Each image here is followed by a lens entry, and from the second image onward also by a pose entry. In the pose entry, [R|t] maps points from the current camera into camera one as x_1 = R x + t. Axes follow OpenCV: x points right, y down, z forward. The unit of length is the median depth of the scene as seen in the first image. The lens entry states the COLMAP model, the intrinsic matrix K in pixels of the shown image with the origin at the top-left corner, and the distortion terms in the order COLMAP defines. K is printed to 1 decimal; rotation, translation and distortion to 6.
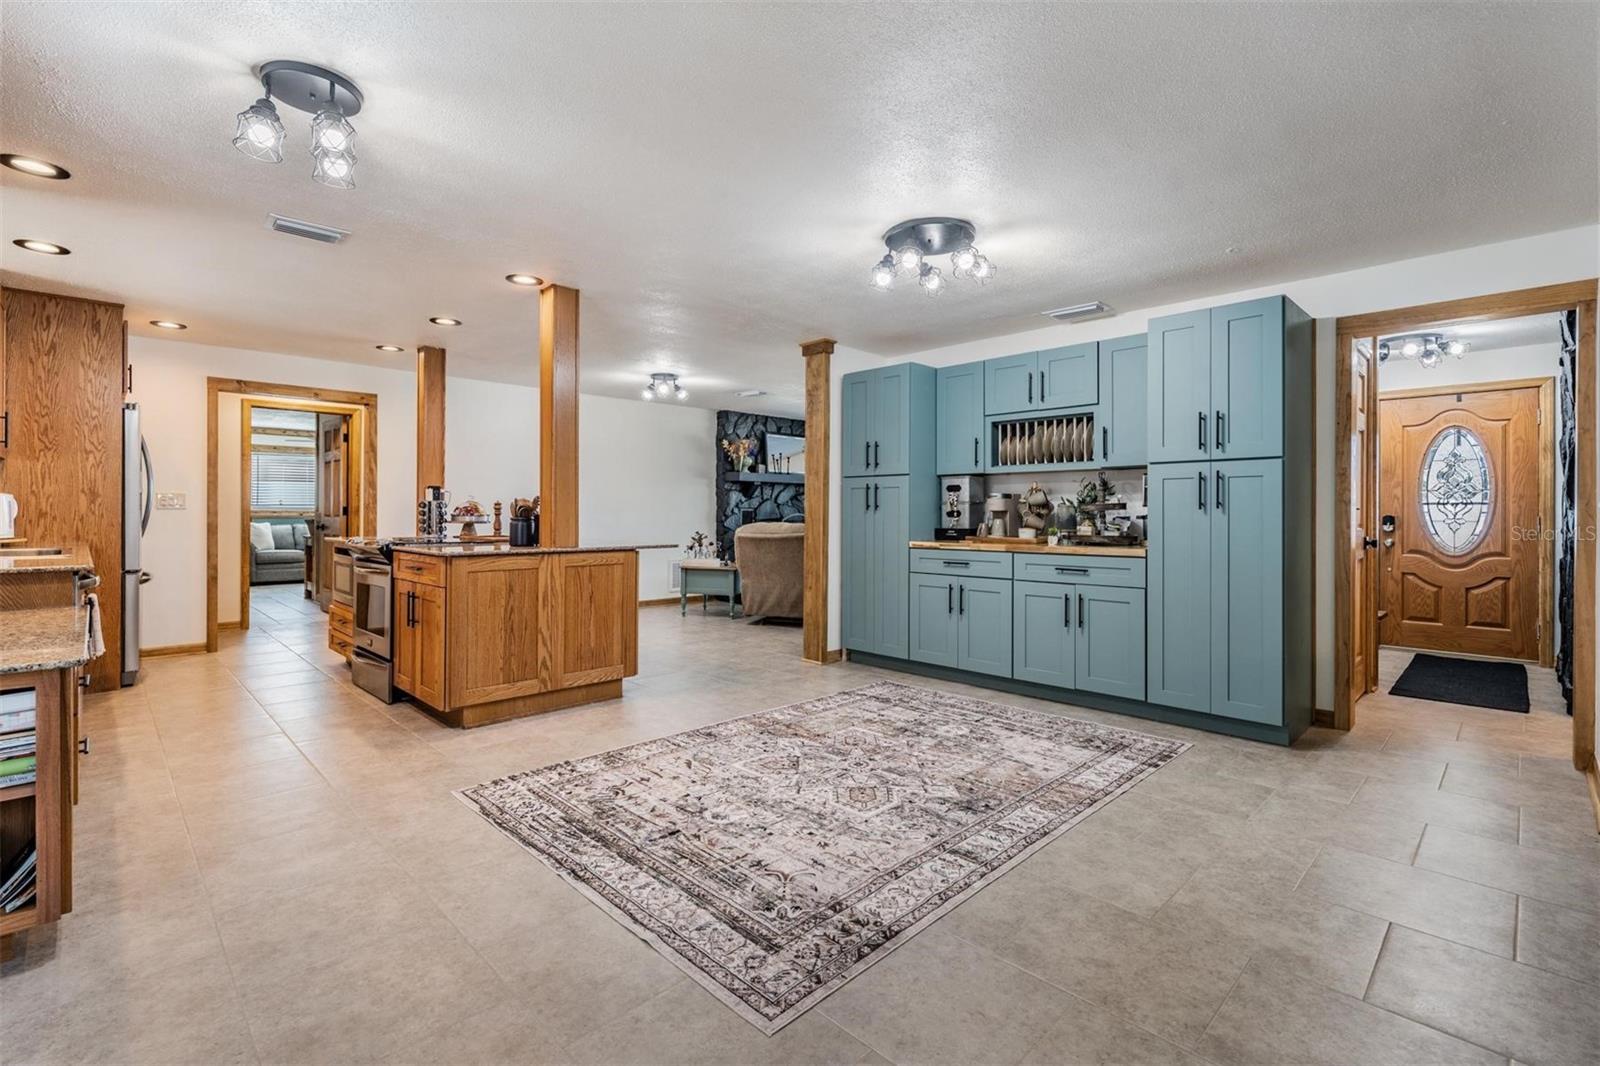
lens RADIAL K [[723.6, 0, 785.9], [0, 723.6, 504.4], [0, 0, 1]] dist [0.001877, -0.000027]
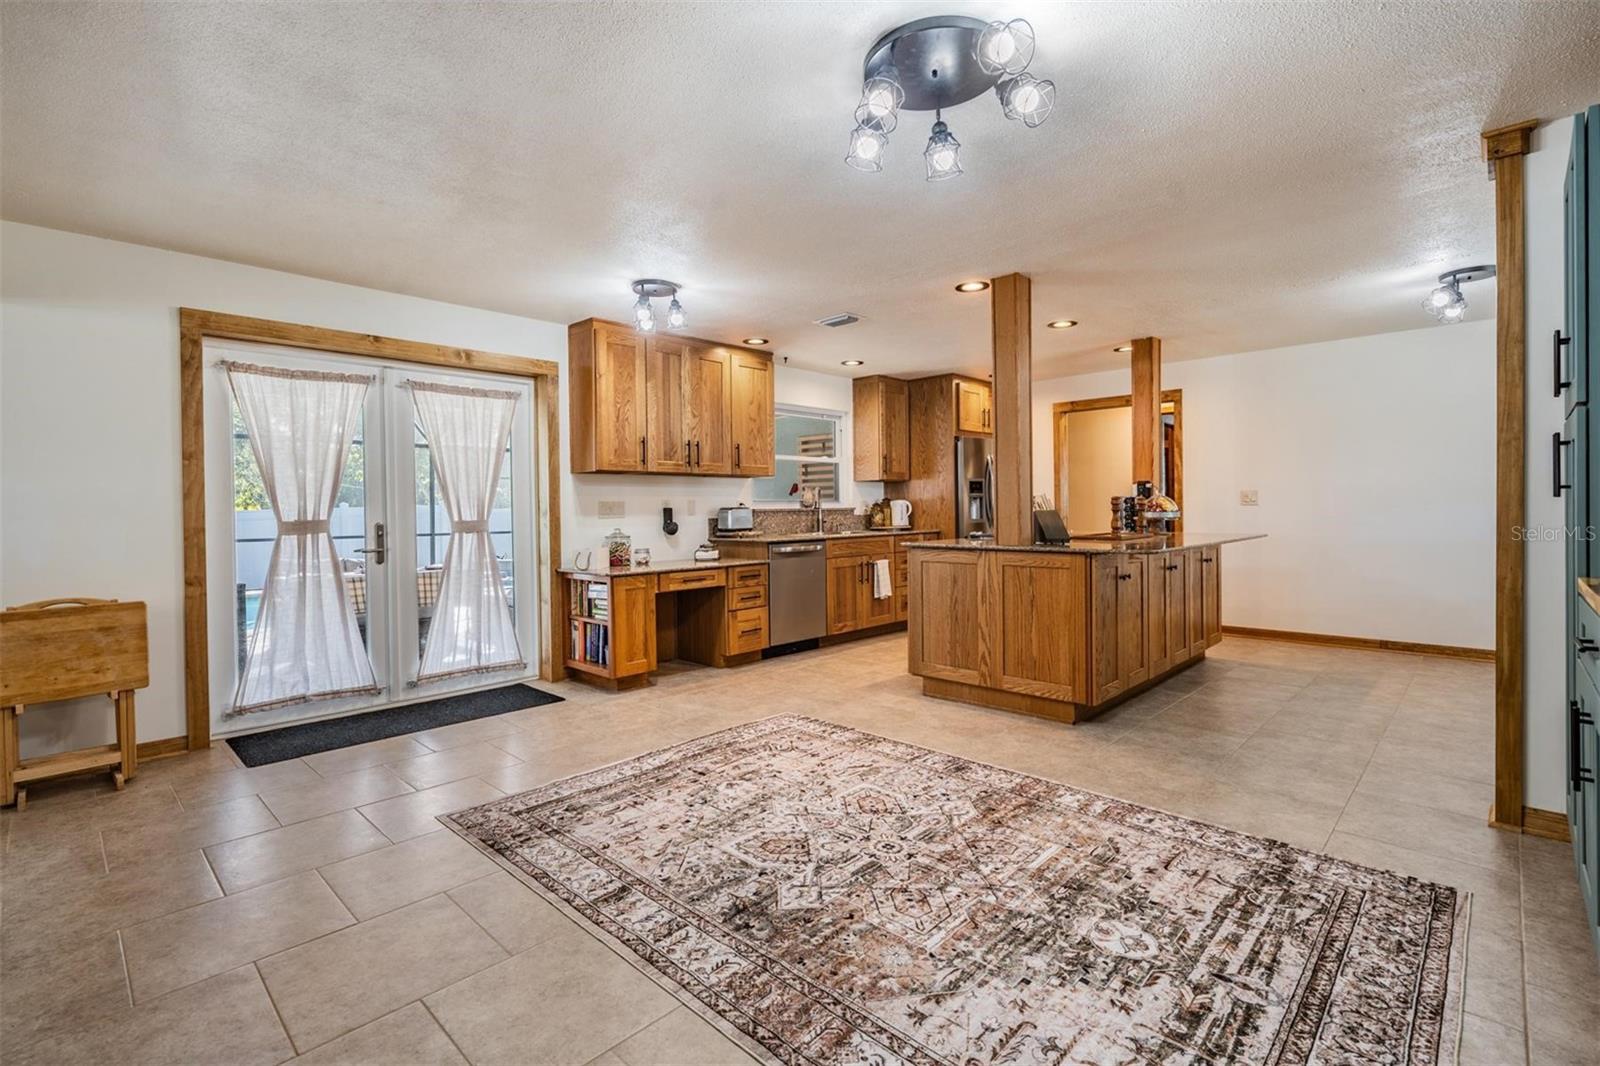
lens RADIAL K [[723.6, 0, 802.0], [0, 723.6, 524.9], [0, 0, 1]] dist [0.001877, -0.000027]
pose [[0.039434, 0.018735, -0.999047, 0.726175], [0.021782, 0.999570, 0.019605, 0.006169], [0.998985, -0.022535, 0.039009, 0.763048]]
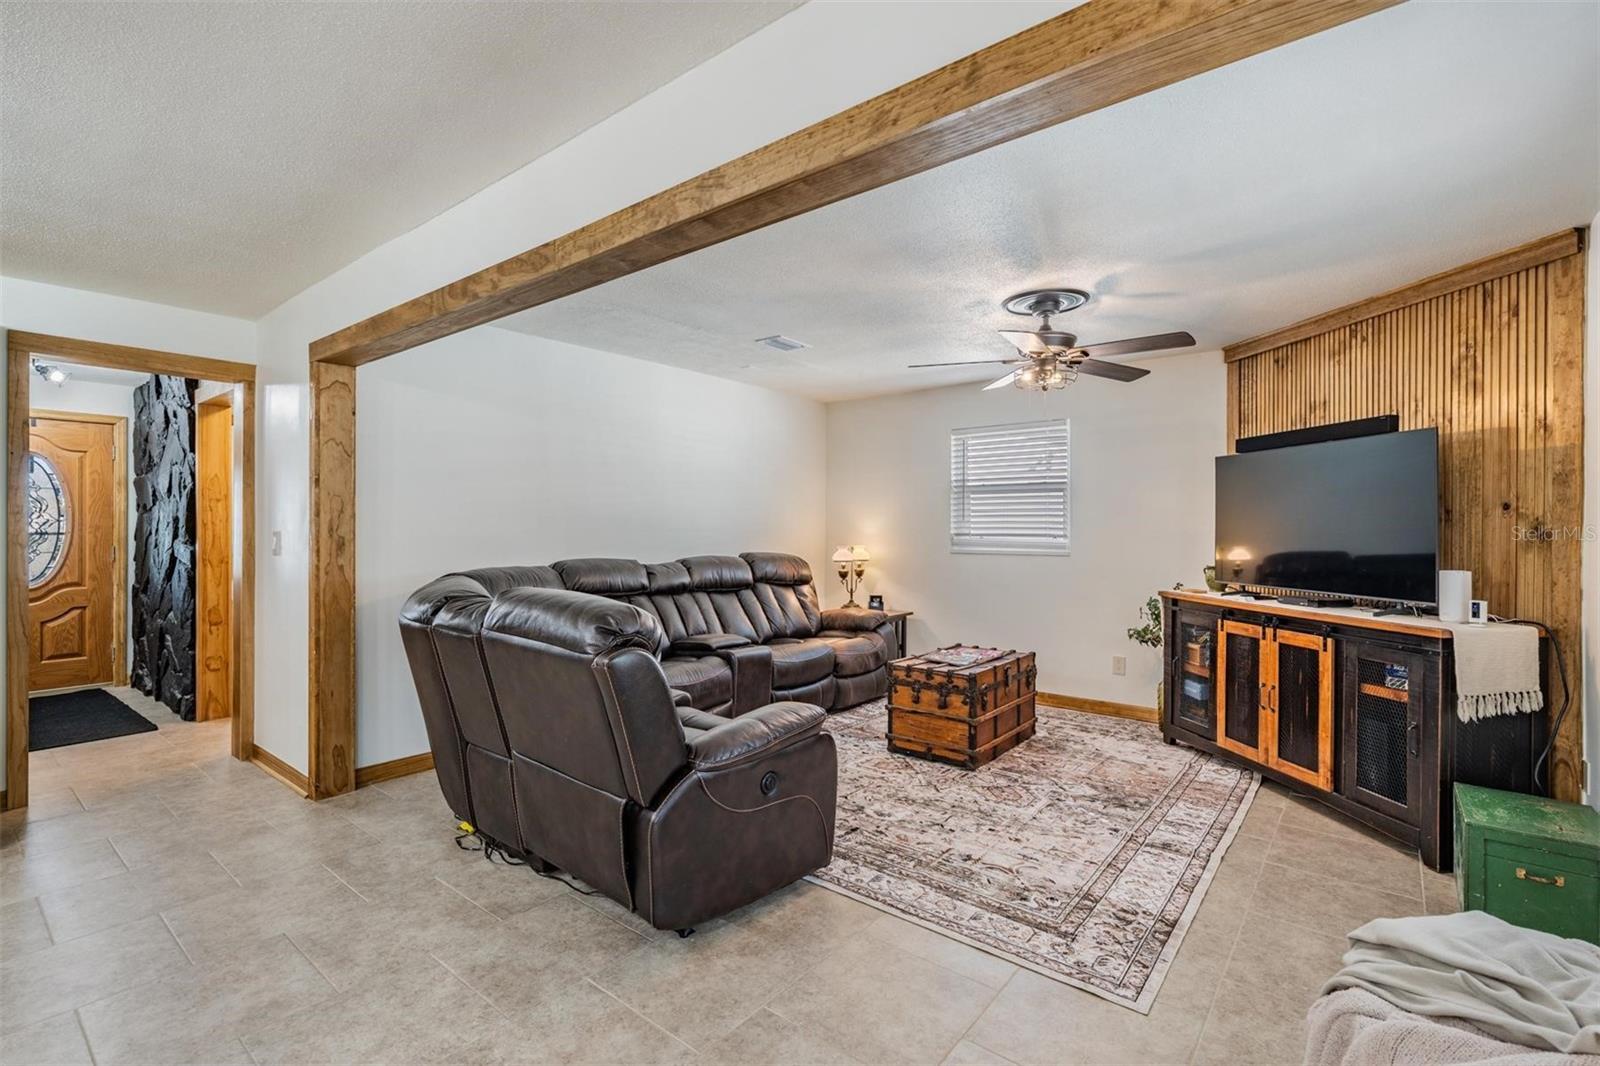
lens RADIAL K [[723.6, 0, 797.7], [0, 723.6, 527.6], [0, 0, 1]] dist [0.001877, -0.000027]
pose [[-0.117865, -0.004740, 0.993018, -0.207928], [-0.012250, 0.999919, 0.003319, -0.039444], [-0.992954, -0.011774, -0.117914, 0.181318]]
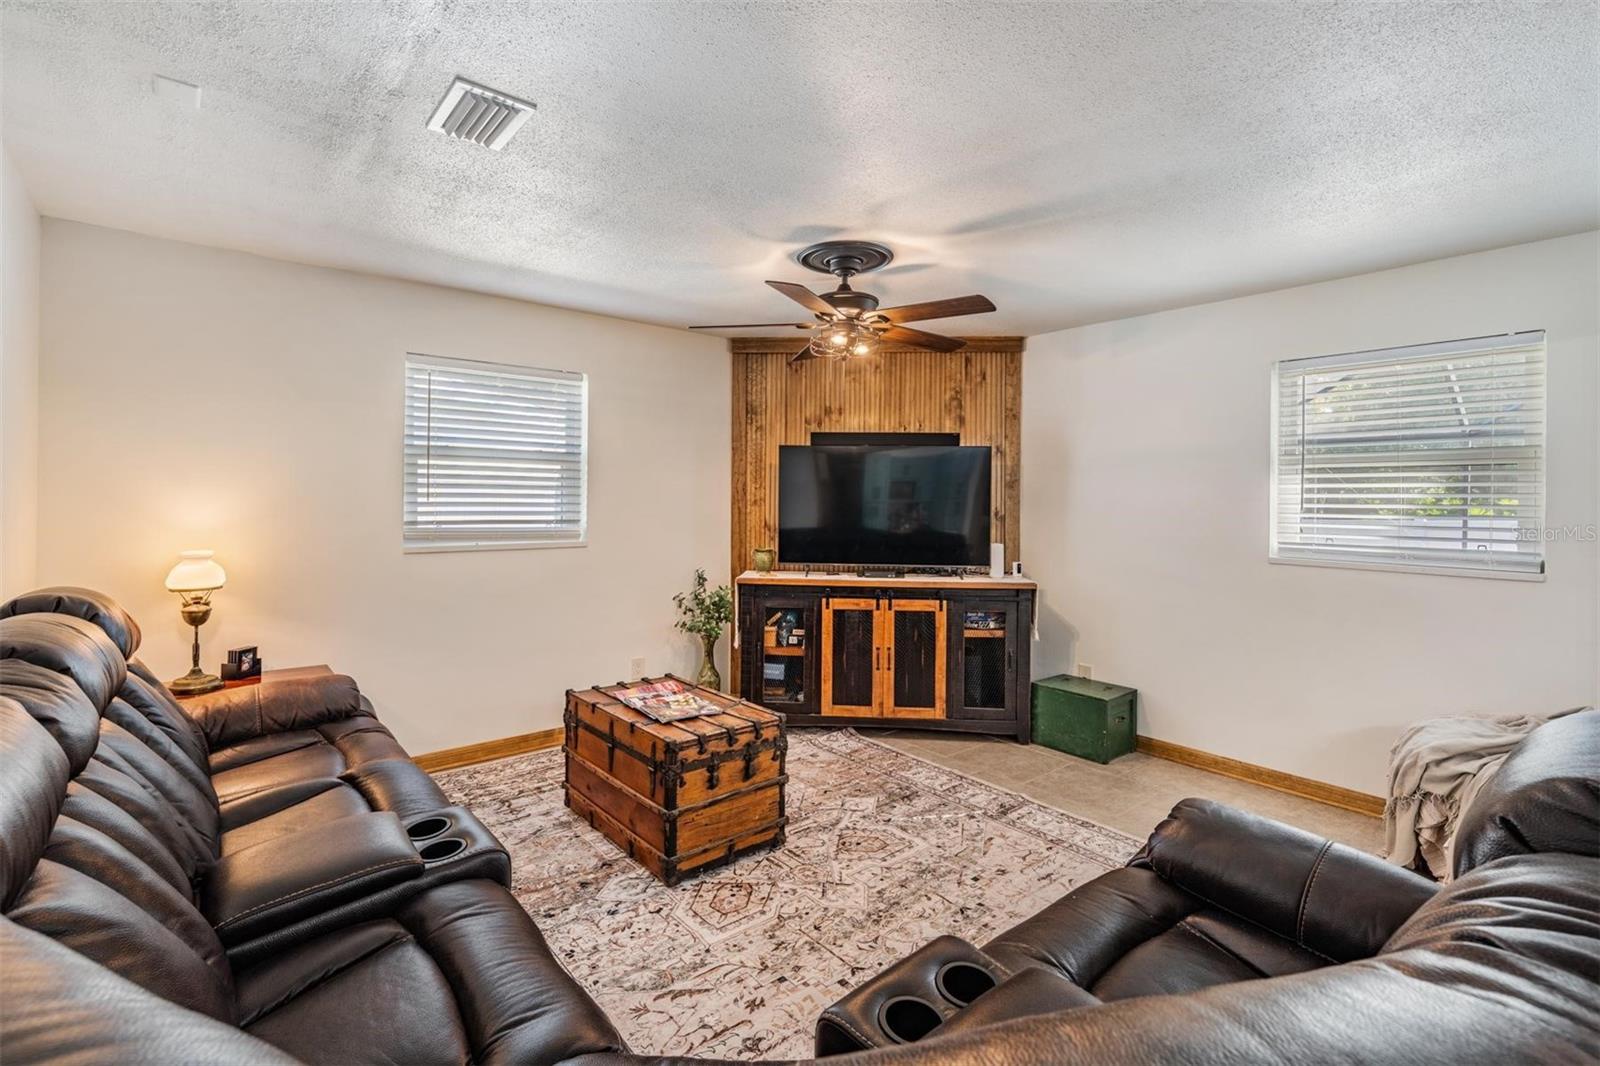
lens RADIAL K [[723.6, 0, 793.7], [0, 723.6, 498.8], [0, 0, 1]] dist [0.001877, -0.000027]
pose [[-0.996272, -0.014811, 0.084986, 0.693060], [-0.015753, 0.999822, -0.010420, -0.053602], [-0.084817, -0.011720, -0.996328, 0.573914]]
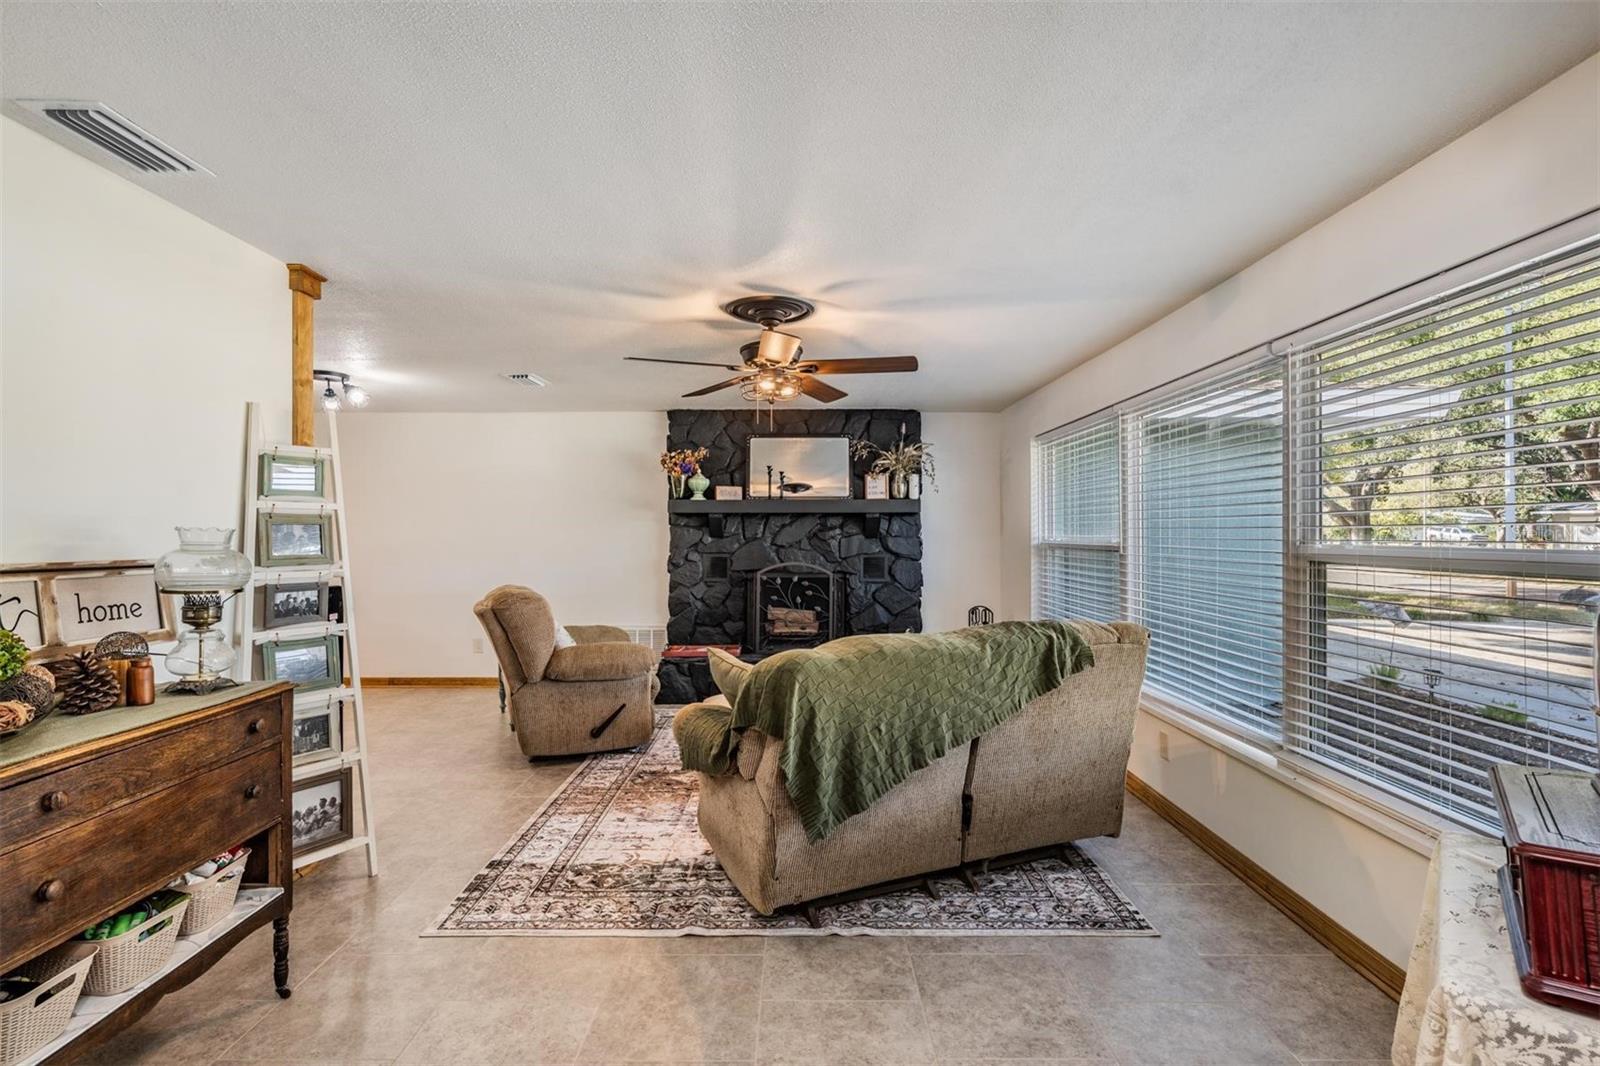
lens RADIAL K [[870.4, 0, 806.6], [0, 870.4, 533.8], [0, 0, 1]] dist [0.001258, 0.000163]
pose [[-0.691336, -0.003000, -0.722527, 0.777228], [0.009287, 0.999872, -0.013037, 0.050572], [0.722474, -0.015723, -0.691219, 1.543437]]
